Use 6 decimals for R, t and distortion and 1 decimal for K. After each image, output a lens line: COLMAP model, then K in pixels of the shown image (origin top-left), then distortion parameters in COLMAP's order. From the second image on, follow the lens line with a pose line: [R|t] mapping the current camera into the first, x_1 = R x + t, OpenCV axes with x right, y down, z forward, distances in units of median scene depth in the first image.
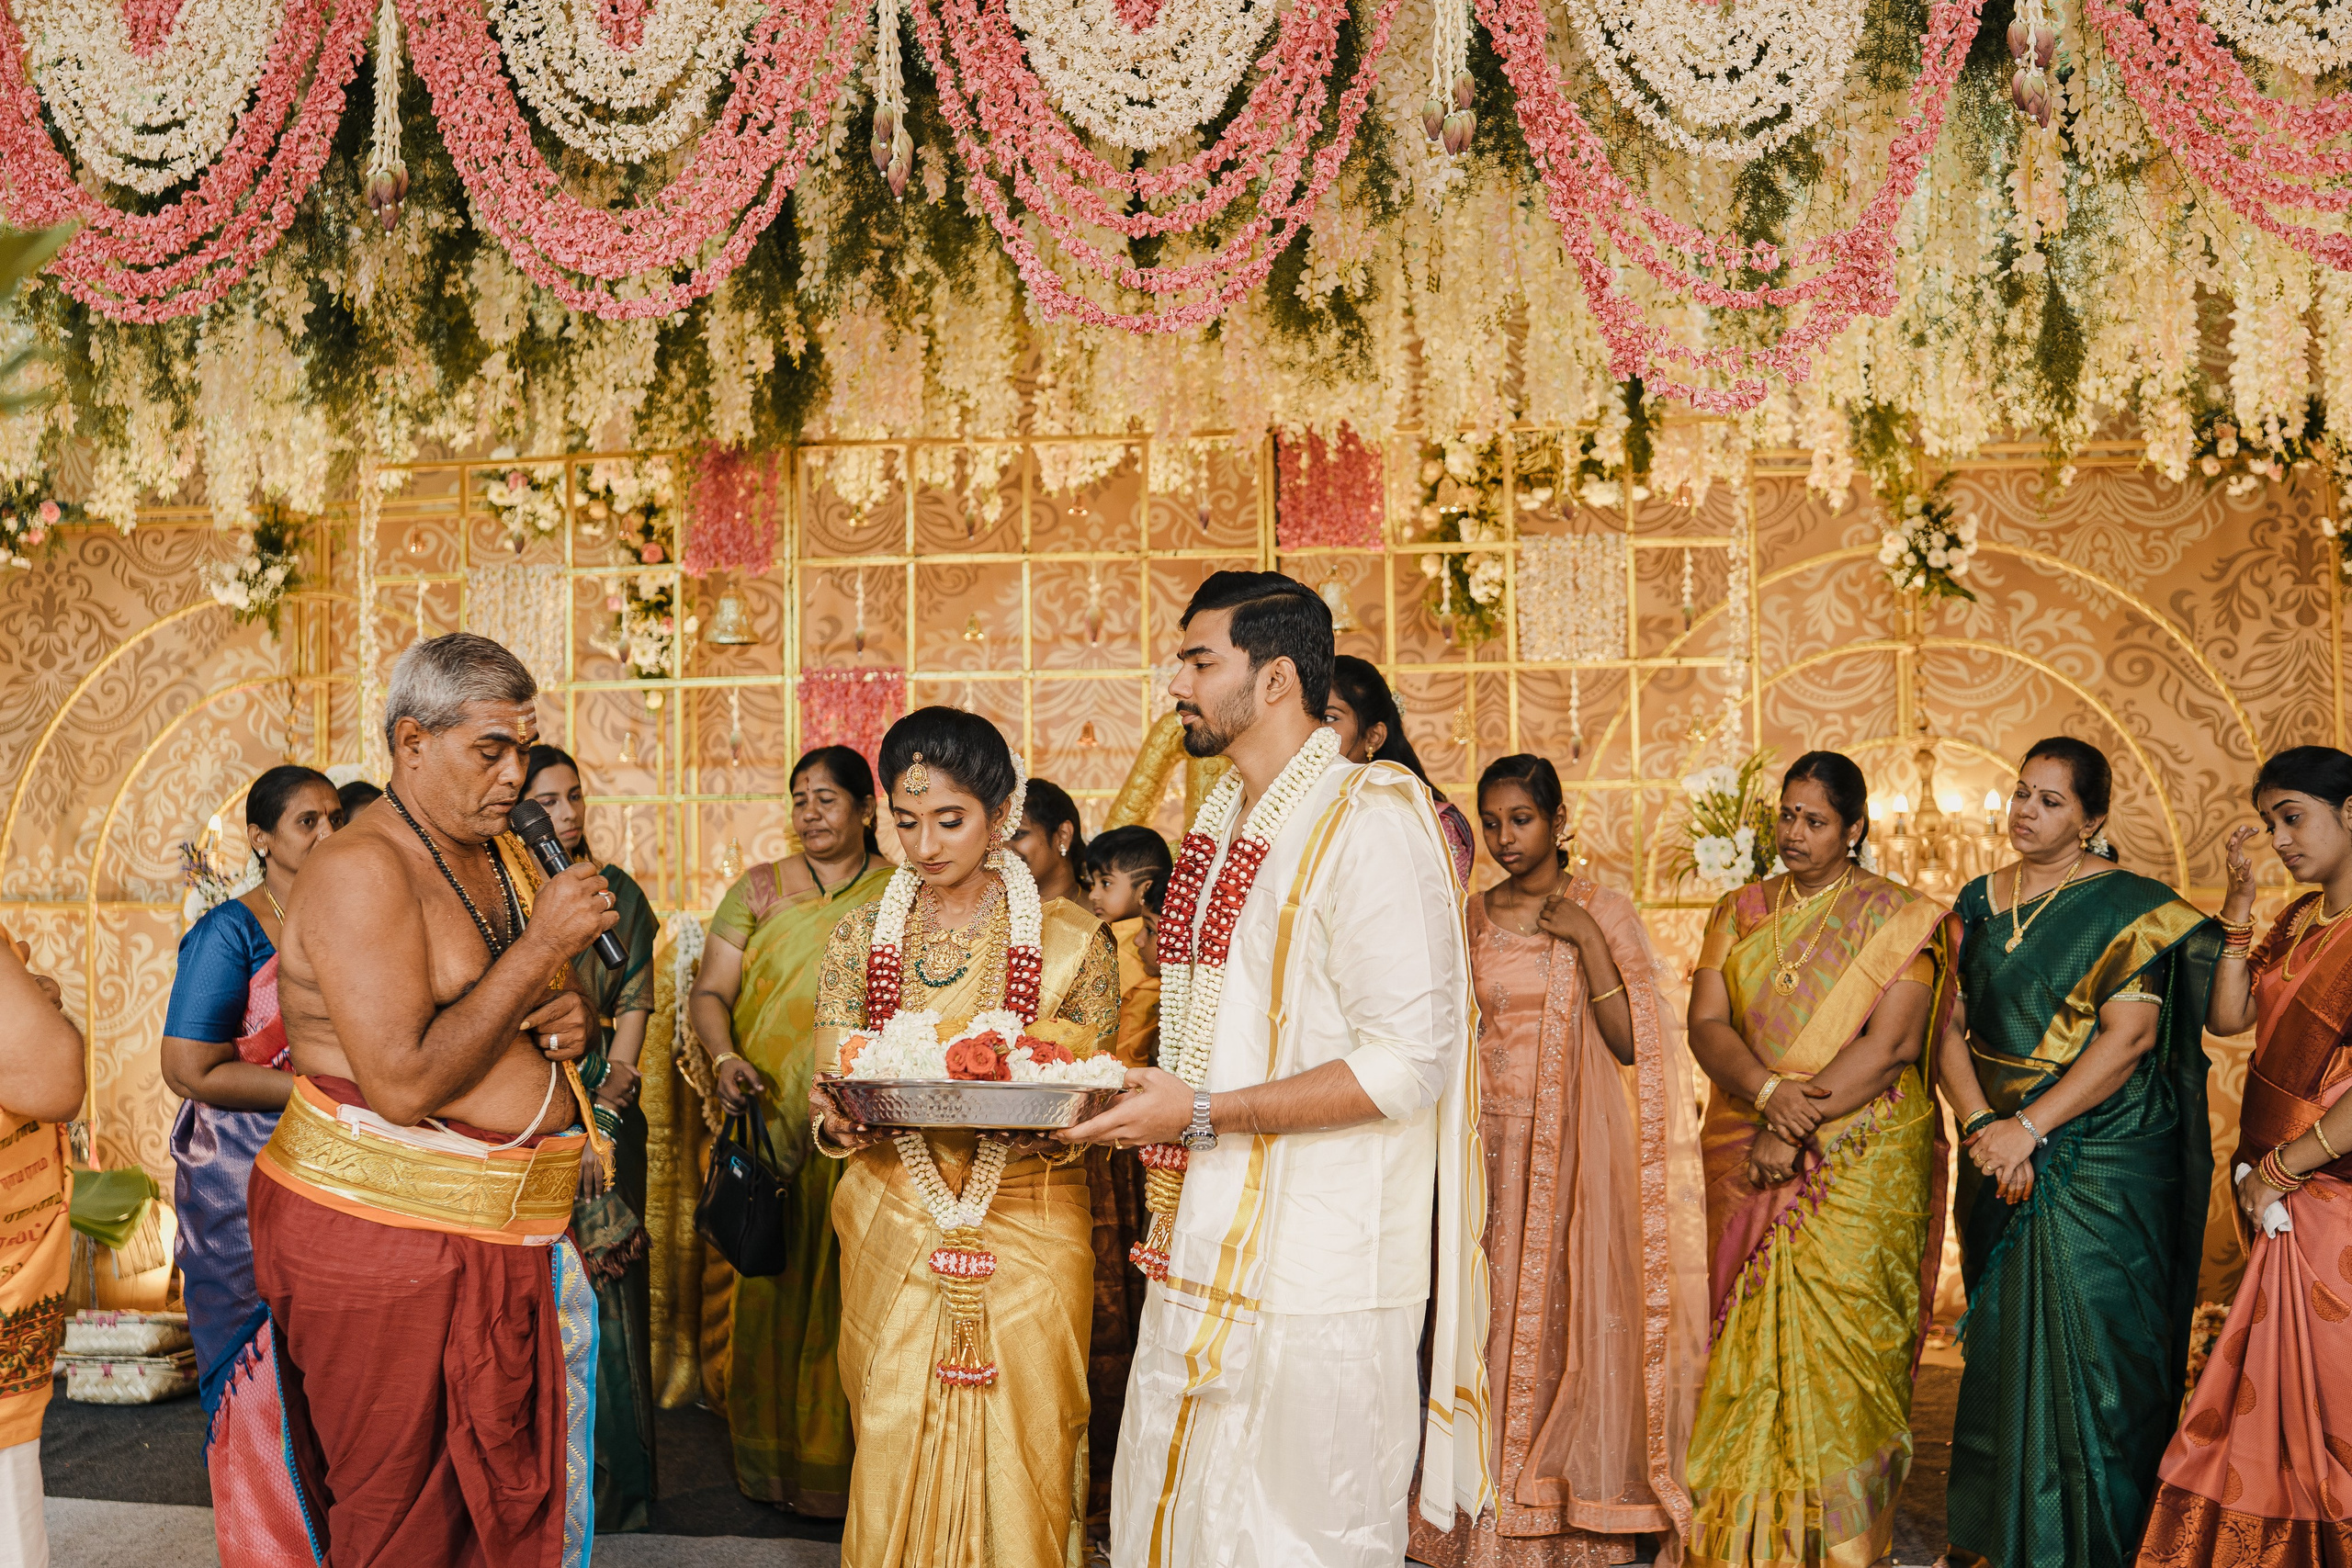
lens RADIAL K [[2297.8, 0, 1149.8], [0, 2297.8, 773.4], [0, 0, 1]] dist [-0.111429, 0.000000]
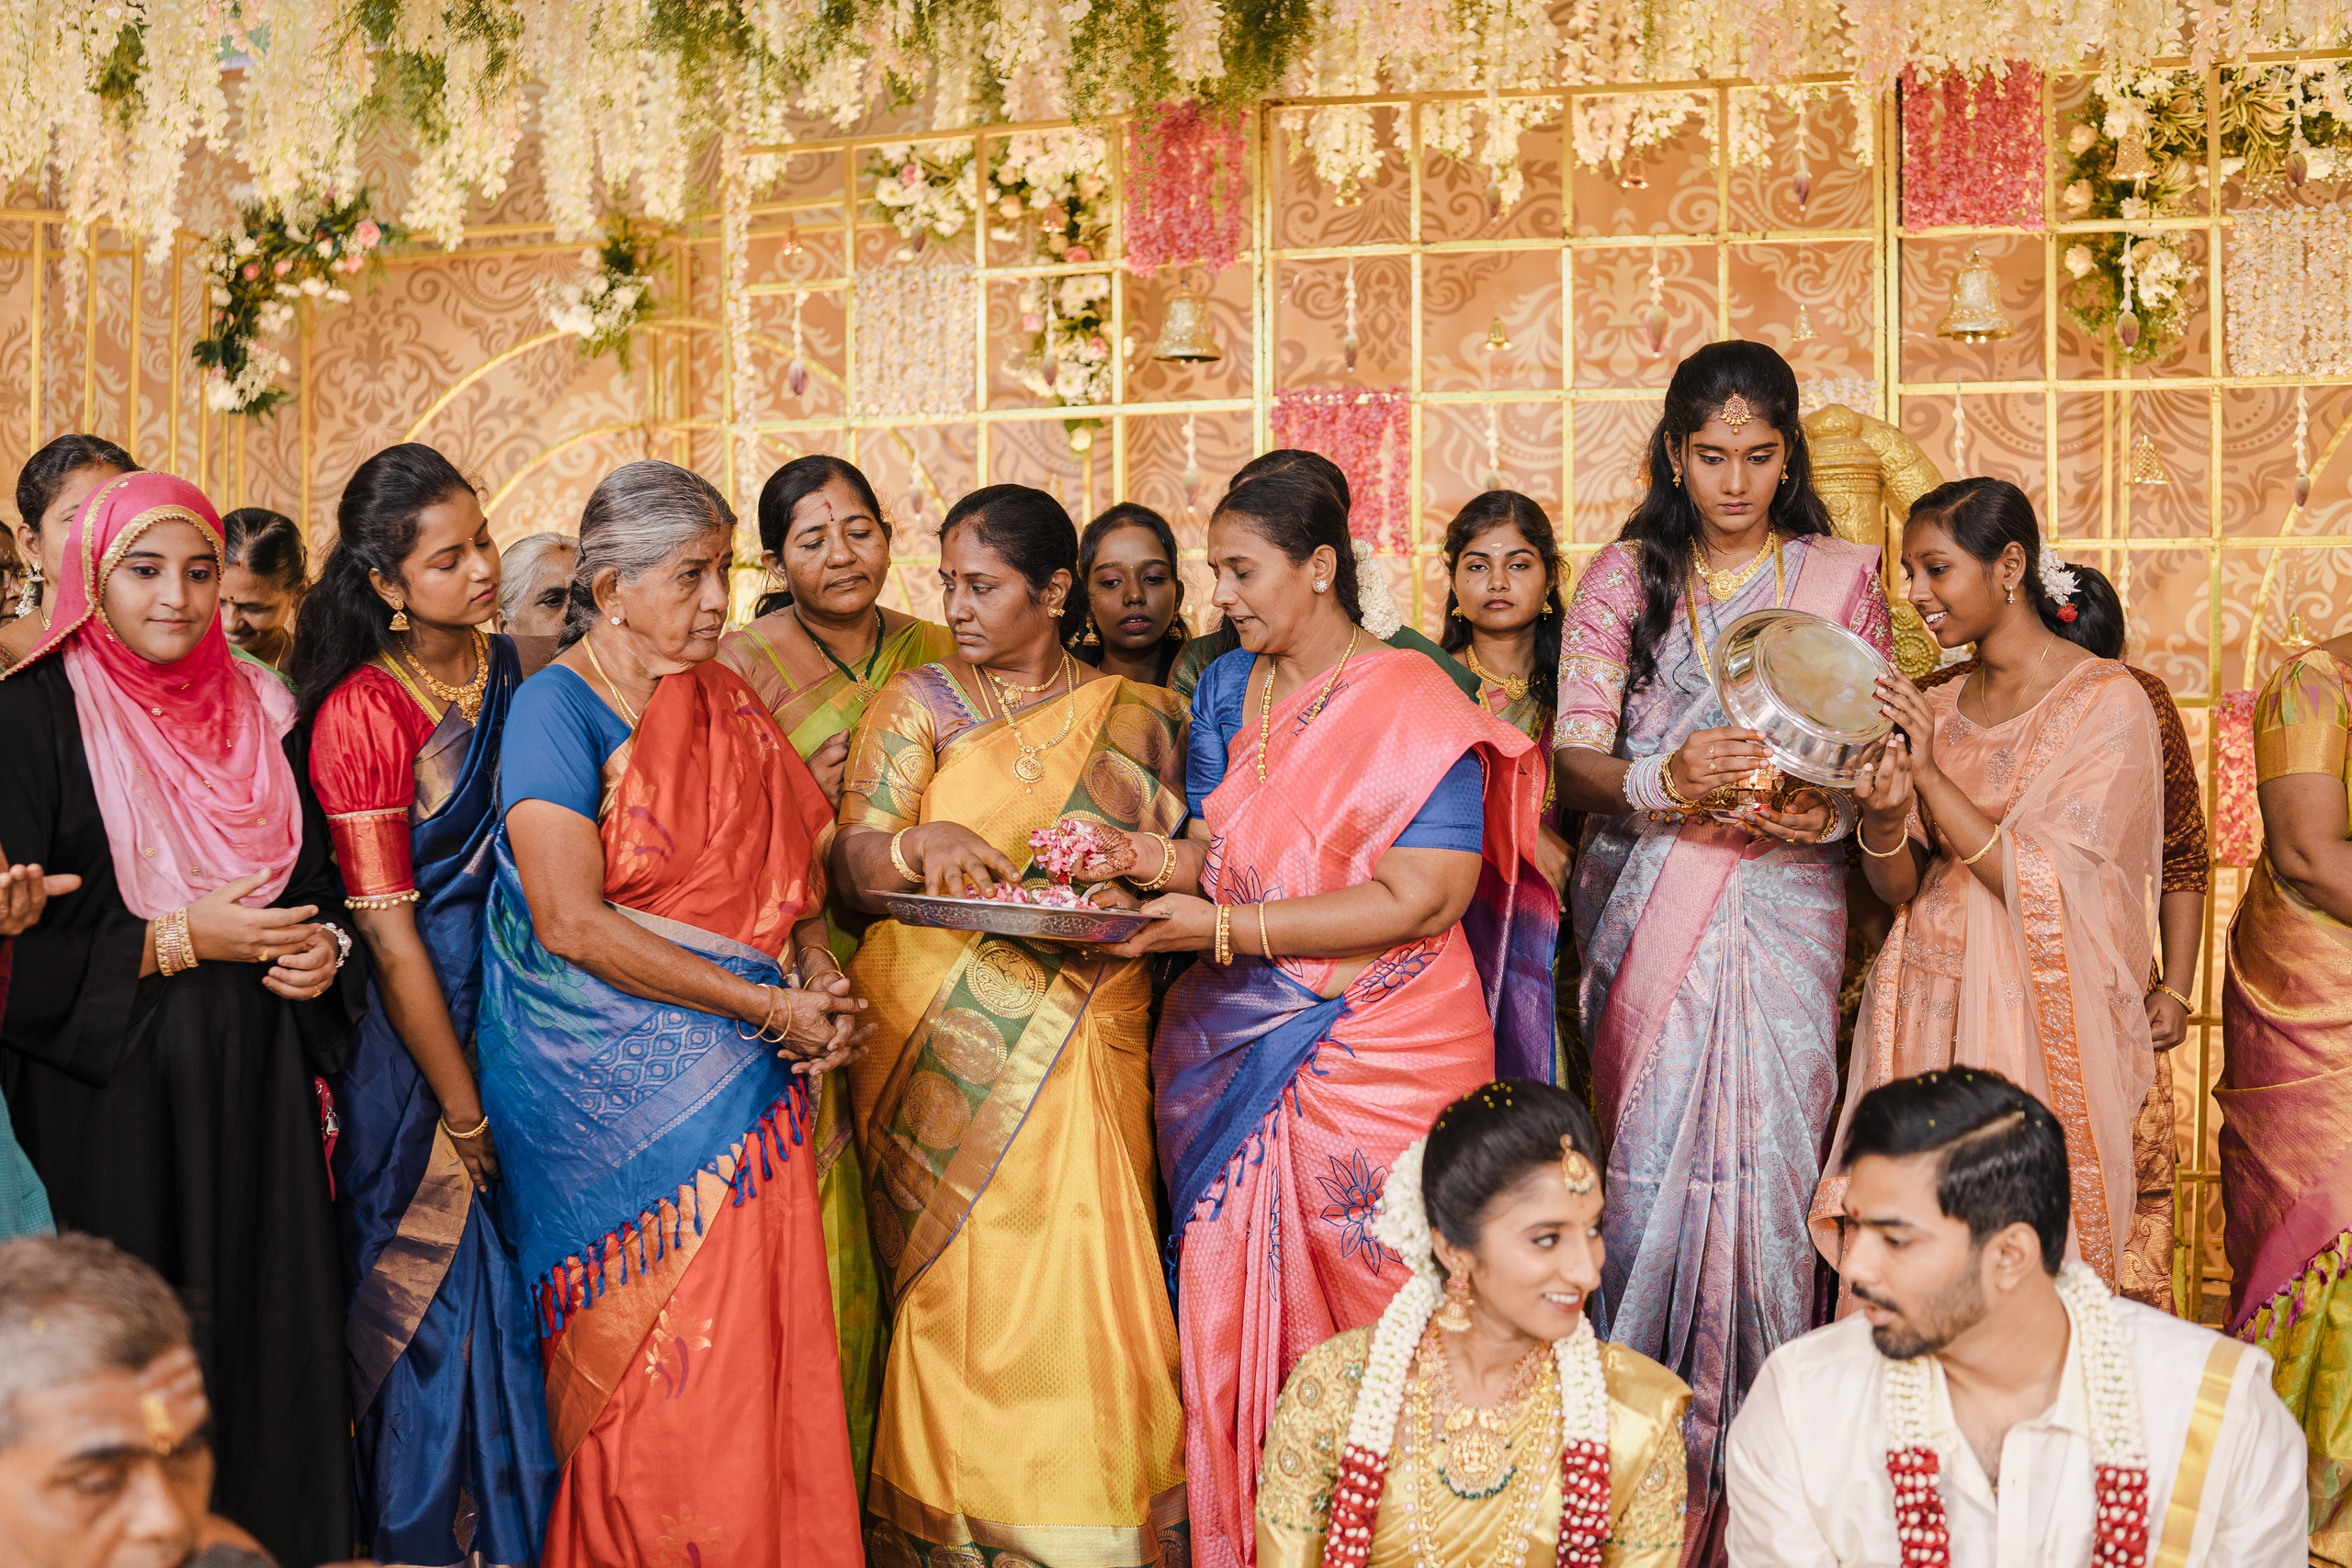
lens RADIAL K [[2297.8, 0, 1170.7], [0, 2297.8, 809.0], [0, 0, 1]] dist [-0.111429, 0.000000]
pose [[0.989083, 0.016783, -0.146397, -0.068658], [-0.003430, 0.995846, 0.090992, 0.025694], [0.147316, -0.089496, 0.985032, 0.205510]]
